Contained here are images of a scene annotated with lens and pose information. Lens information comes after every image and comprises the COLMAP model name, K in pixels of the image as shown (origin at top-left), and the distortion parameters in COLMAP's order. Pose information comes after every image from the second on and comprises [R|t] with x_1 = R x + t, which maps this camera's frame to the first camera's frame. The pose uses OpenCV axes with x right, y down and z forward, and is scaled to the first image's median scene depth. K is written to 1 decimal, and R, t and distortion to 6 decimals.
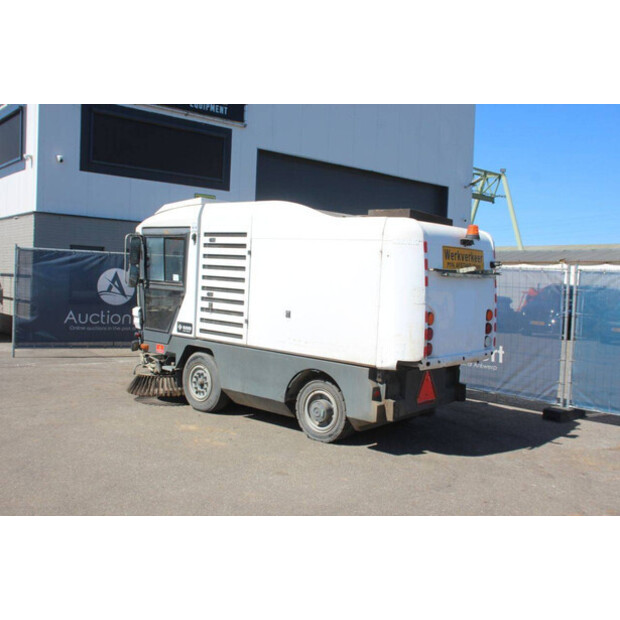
lens RADIAL K [[640.4, 0, 332.6], [0, 640.4, 287.1], [0, 0, 1]] dist [-0.139028, -0.009722]
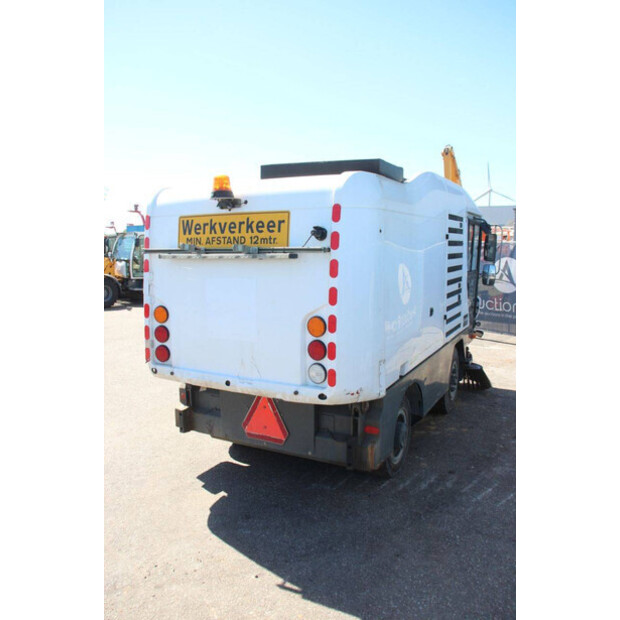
lens RADIAL K [[512.5, 0, 310.0], [0, 512.5, 310.0], [0, 0, 1]] dist [-0.162840, 0.119080]
pose [[0.191734, 0.073816, -0.978667, 0.673140], [-0.008820, 0.997257, 0.073490, -0.001965], [0.981407, -0.005459, 0.191860, 0.905648]]
